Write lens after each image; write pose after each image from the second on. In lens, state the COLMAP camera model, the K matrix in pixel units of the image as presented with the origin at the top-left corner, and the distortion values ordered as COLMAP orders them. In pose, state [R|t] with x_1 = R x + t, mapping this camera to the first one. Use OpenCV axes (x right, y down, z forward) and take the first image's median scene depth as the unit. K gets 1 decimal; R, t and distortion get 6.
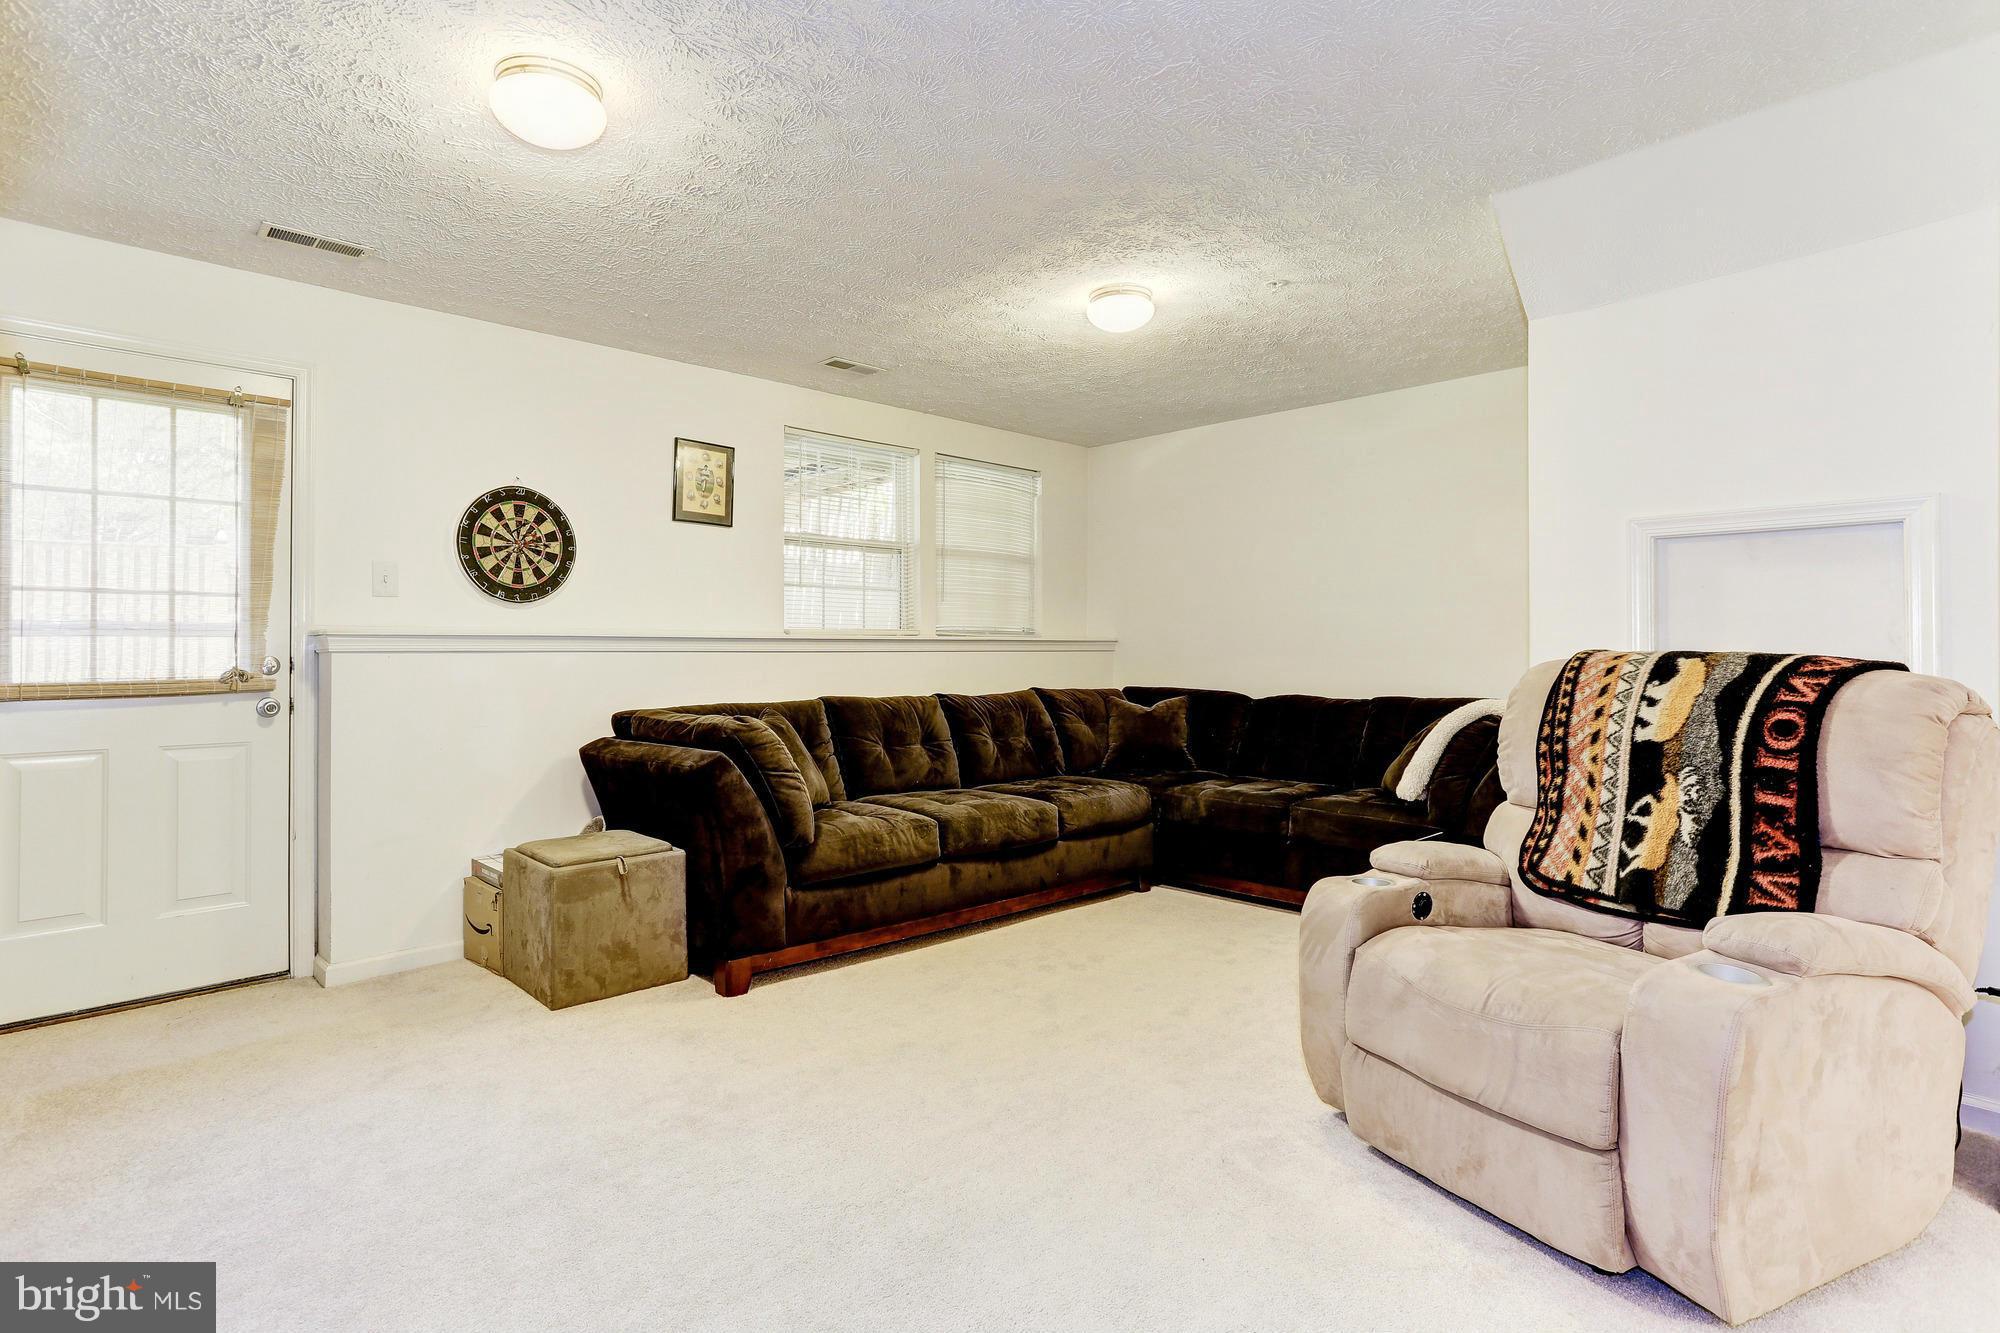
lens RADIAL K [[993.5, 0, 999.7], [0, 993.5, 655.6], [0, 0, 1]] dist [-0.049956, 0.013383]
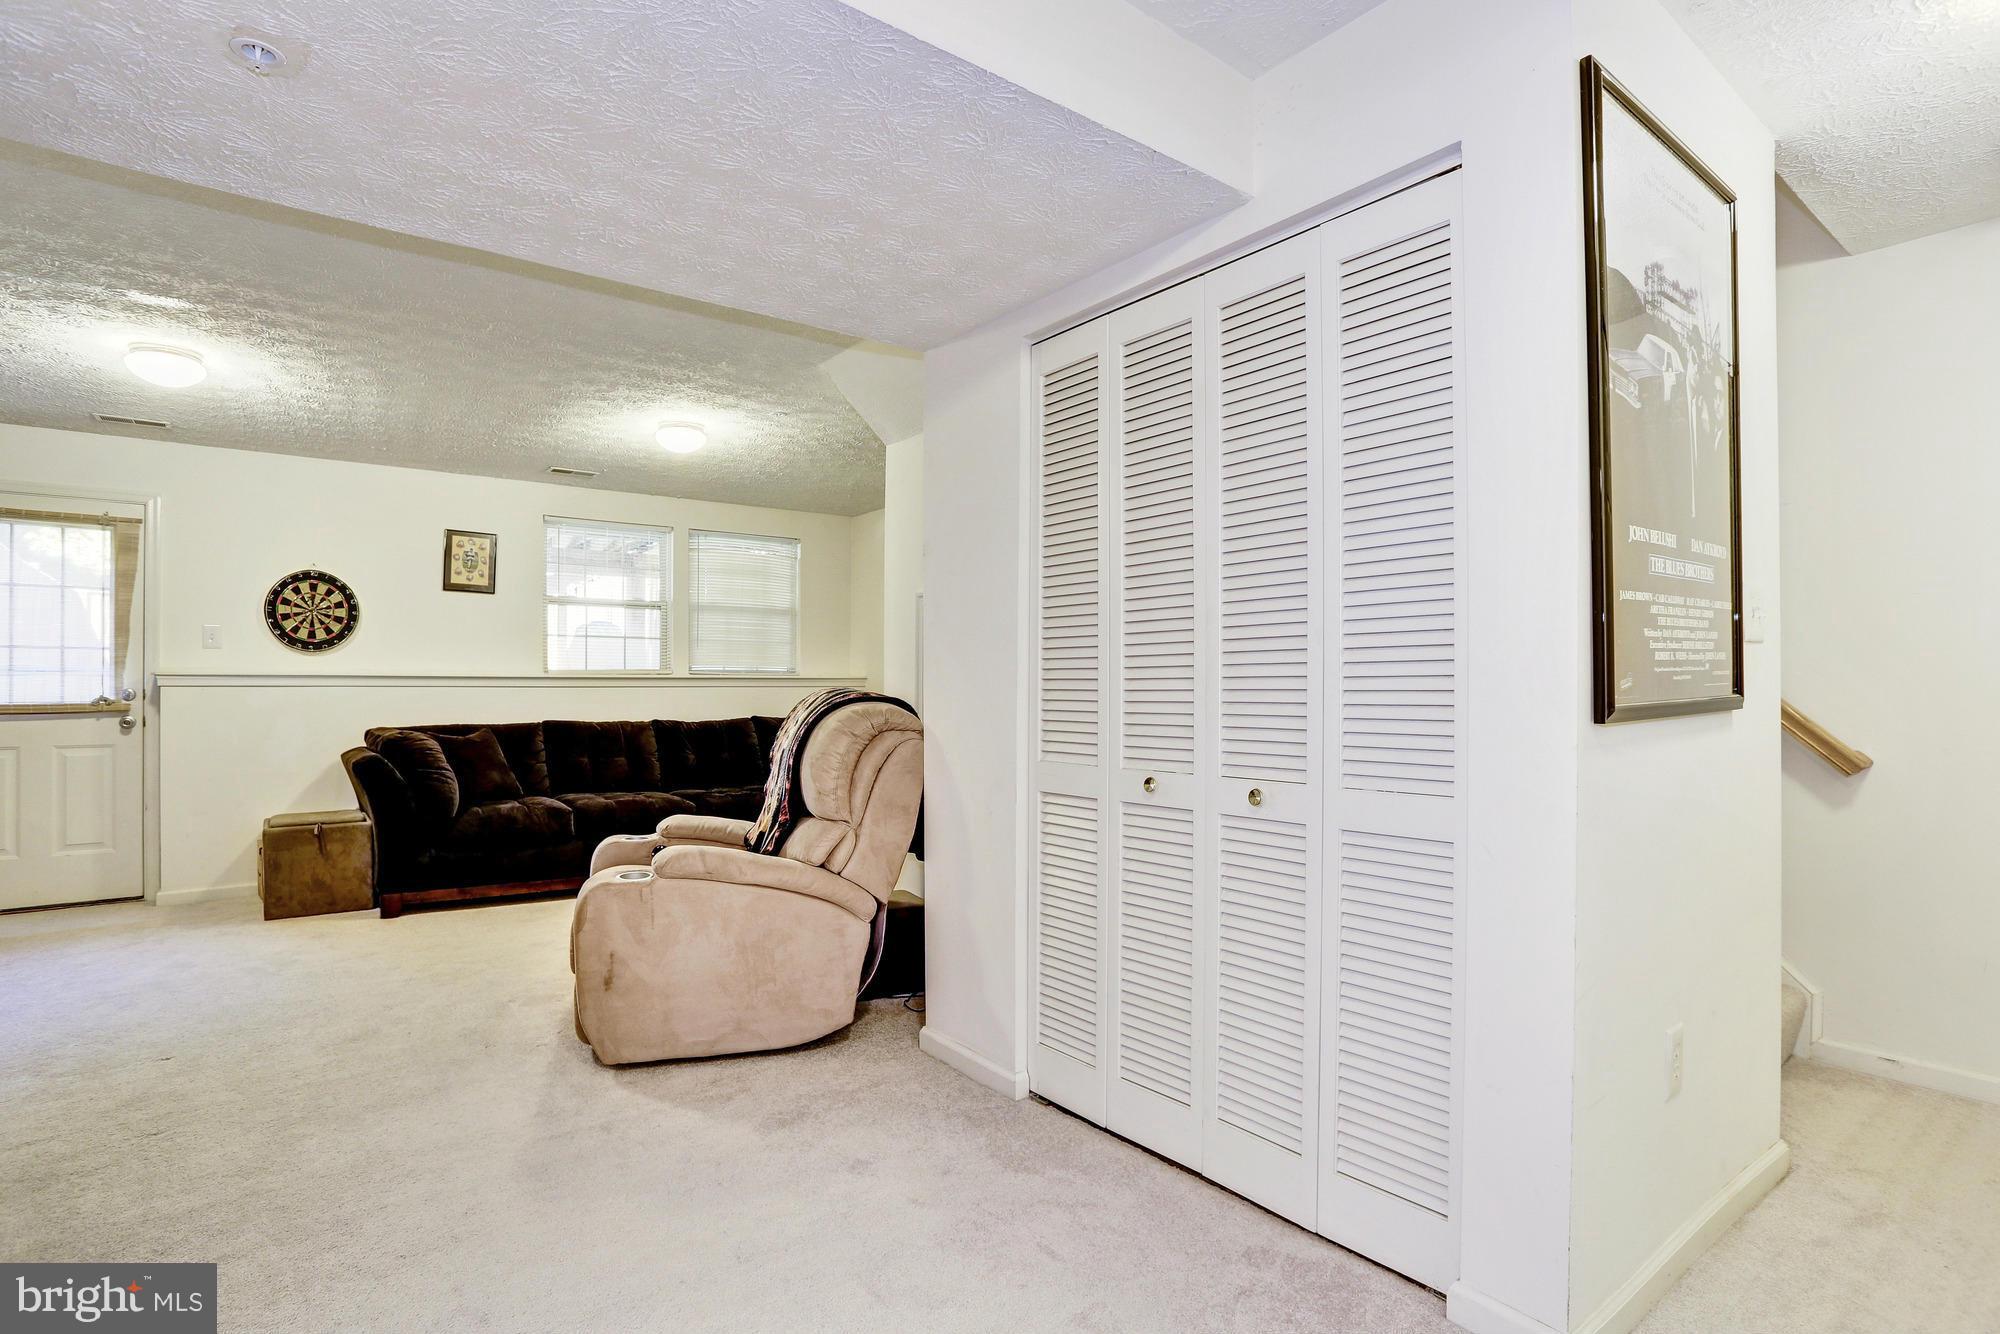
lens RADIAL K [[993.5, 0, 994.1], [0, 993.5, 701.9], [0, 0, 1]] dist [-0.049956, 0.013383]
pose [[0.991430, 0.005634, -0.130516, 0.688054], [-0.004130, 0.999922, 0.011793, -0.001915], [0.130572, -0.011153, 0.991376, -0.276987]]
